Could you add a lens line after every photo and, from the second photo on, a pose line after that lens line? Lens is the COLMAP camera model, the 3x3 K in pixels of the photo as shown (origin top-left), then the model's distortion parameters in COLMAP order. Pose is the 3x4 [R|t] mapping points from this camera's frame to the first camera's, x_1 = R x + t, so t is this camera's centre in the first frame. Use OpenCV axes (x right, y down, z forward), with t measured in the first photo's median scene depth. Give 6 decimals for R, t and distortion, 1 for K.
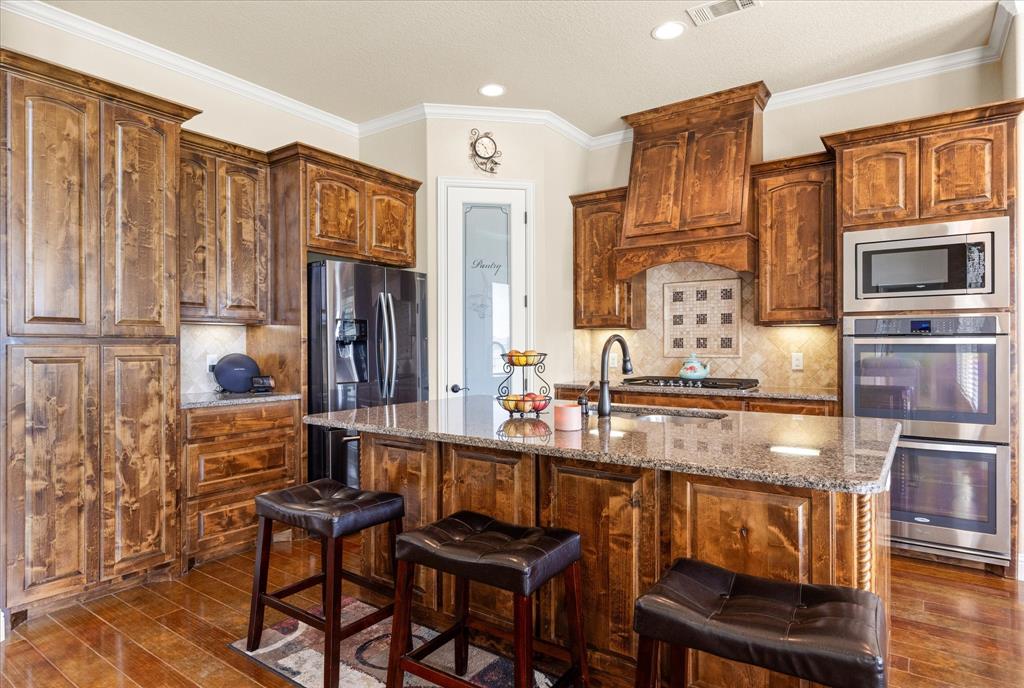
lens RADIAL K [[566.9, 0, 510.7], [0, 566.9, 345.0], [0, 0, 1]] dist [0.011237, -0.002266]
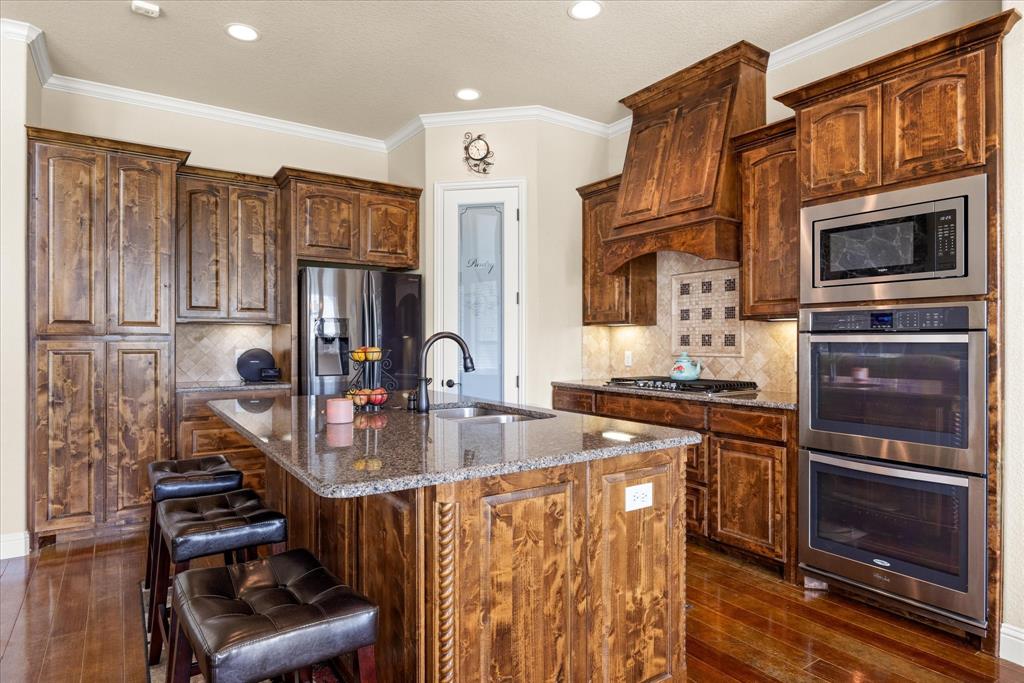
lens RADIAL K [[566.0, 0, 511.8], [0, 566.0, 341.1], [0, 0, 1]] dist [-0.005870, 0.005091]
pose [[0.941407, 0.002663, -0.337262, 0.466322], [-0.002967, 0.999996, -0.000386, -0.001527], [0.337259, 0.001364, 0.941411, 0.075146]]
